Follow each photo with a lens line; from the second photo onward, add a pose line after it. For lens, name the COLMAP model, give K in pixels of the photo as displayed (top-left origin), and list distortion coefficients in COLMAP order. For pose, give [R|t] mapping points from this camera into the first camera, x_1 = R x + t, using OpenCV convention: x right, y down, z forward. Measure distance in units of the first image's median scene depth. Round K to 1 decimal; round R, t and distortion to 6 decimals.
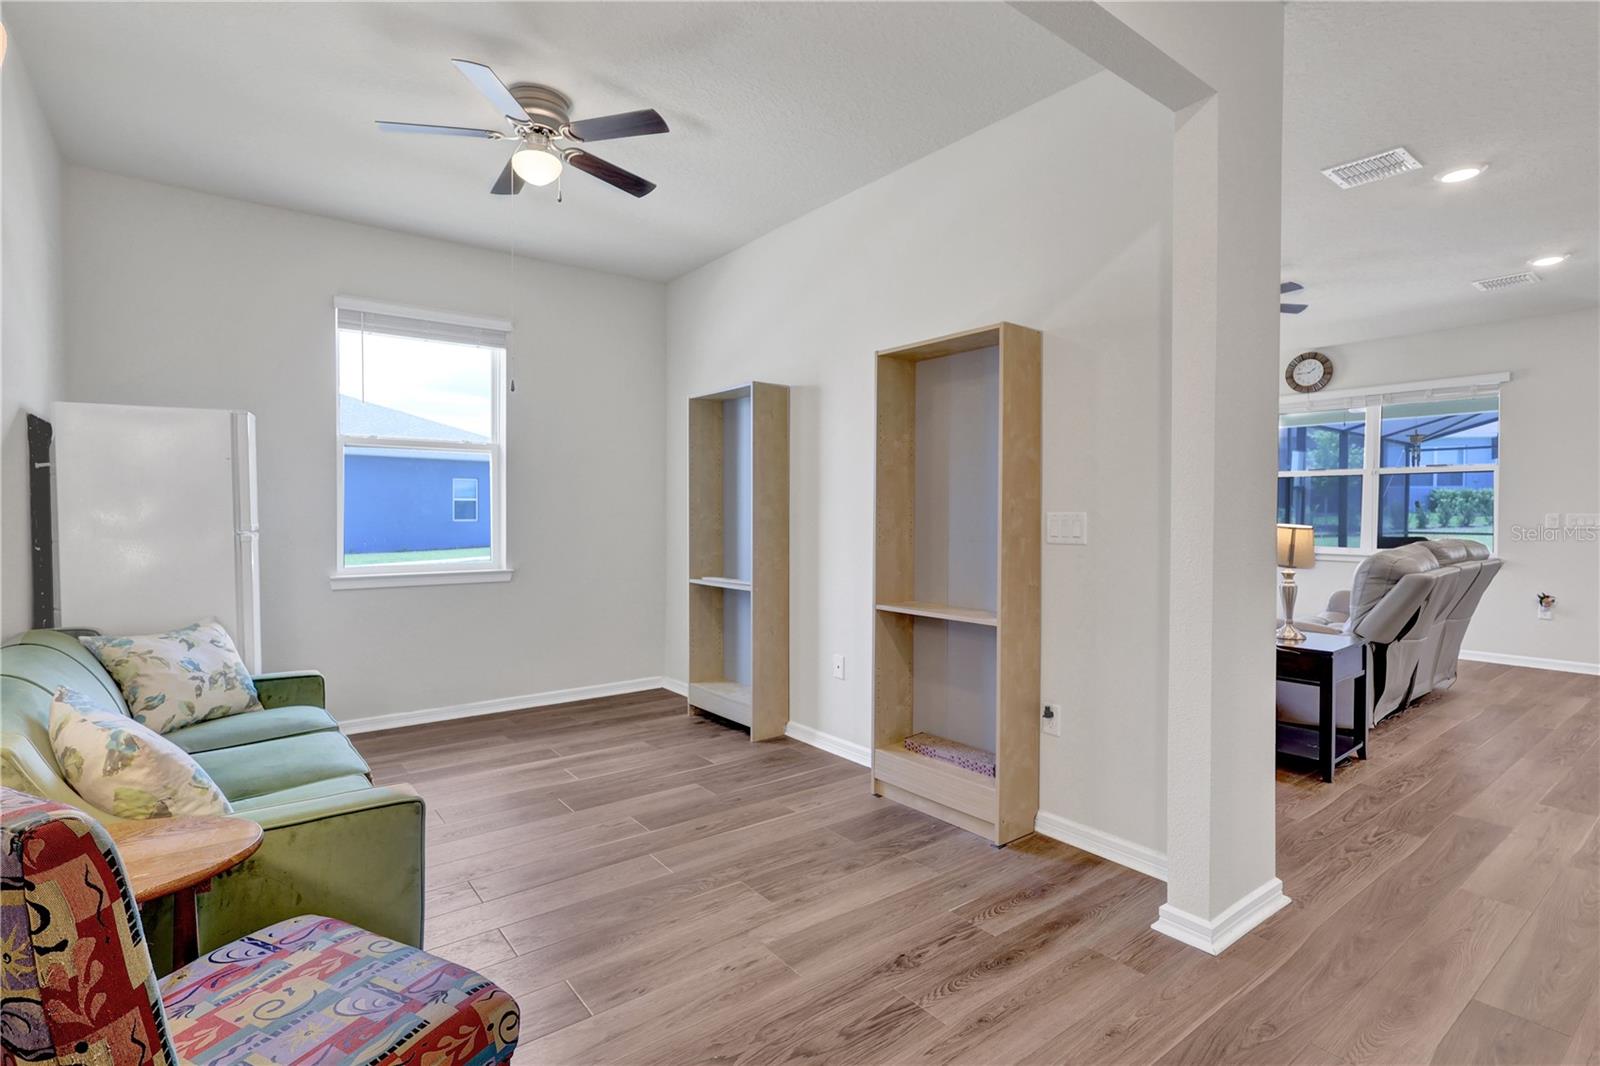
lens RADIAL K [[762.1, 0, 793.4], [0, 762.1, 517.7], [0, 0, 1]] dist [0.003891, -0.000185]
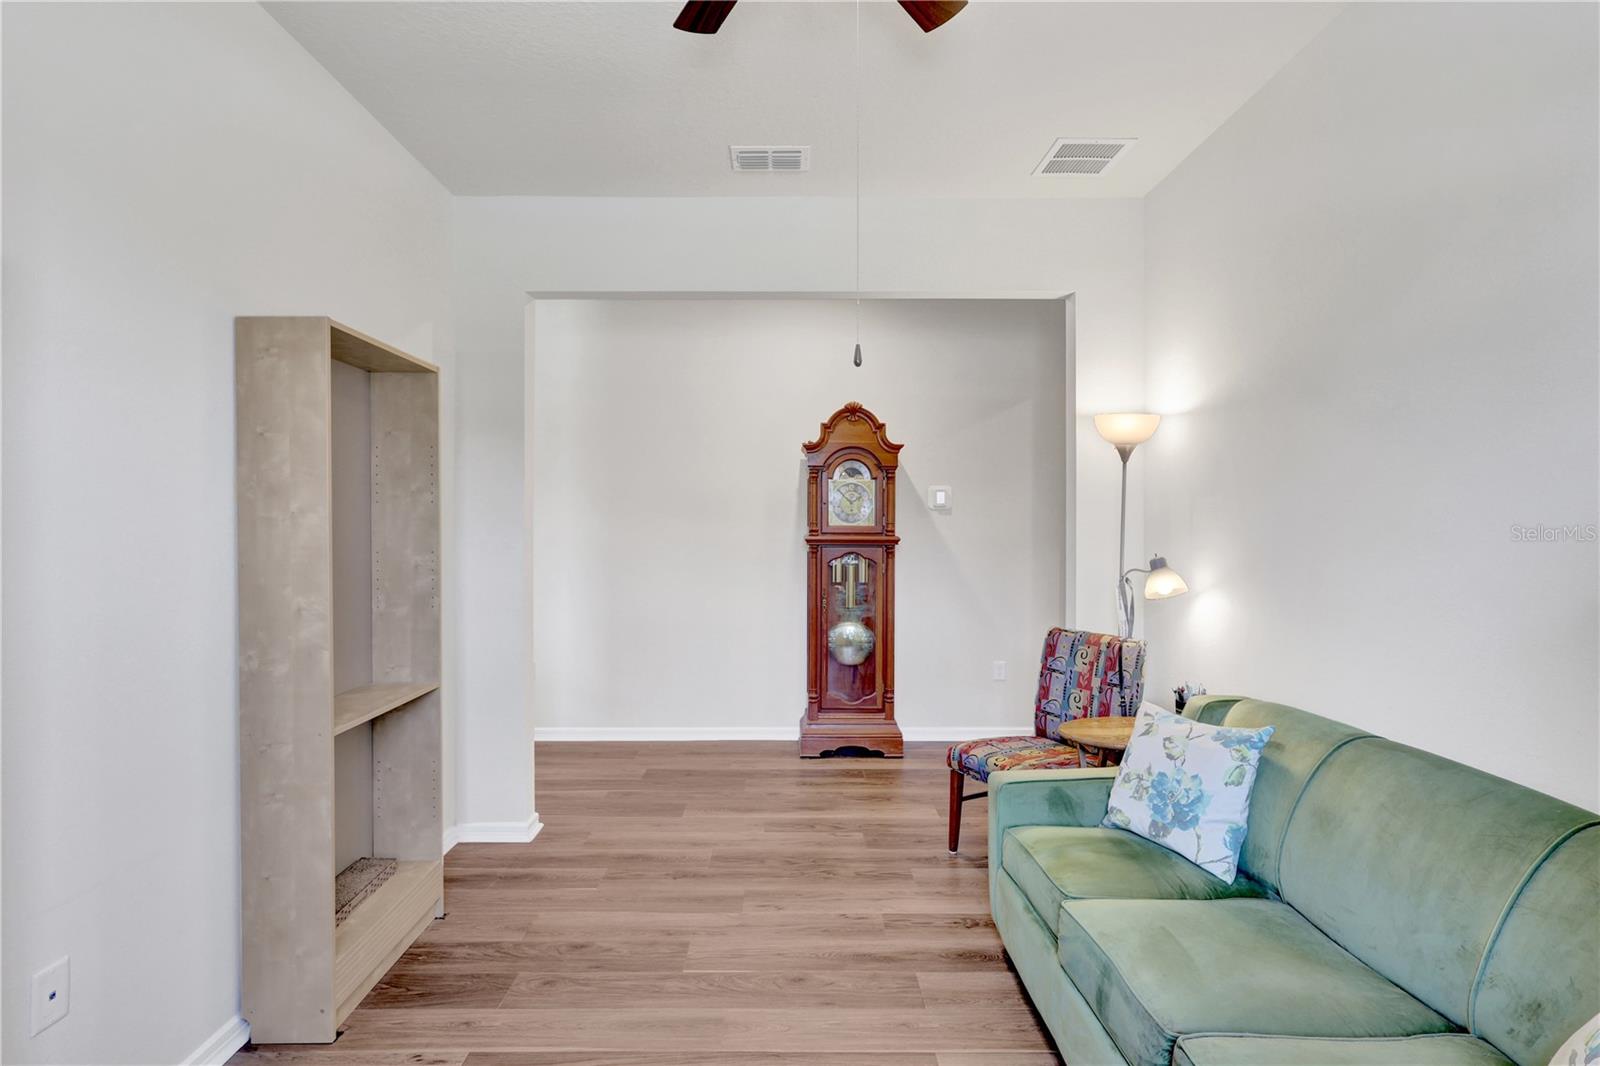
lens RADIAL K [[762.1, 0, 800.8], [0, 762.1, 536.1], [0, 0, 1]] dist [0.003891, -0.000185]
pose [[-0.797936, -0.009899, 0.602661, -0.883190], [0.000956, 0.999843, 0.017689, -0.090308], [-0.602741, 0.014691, -0.797802, 1.954980]]
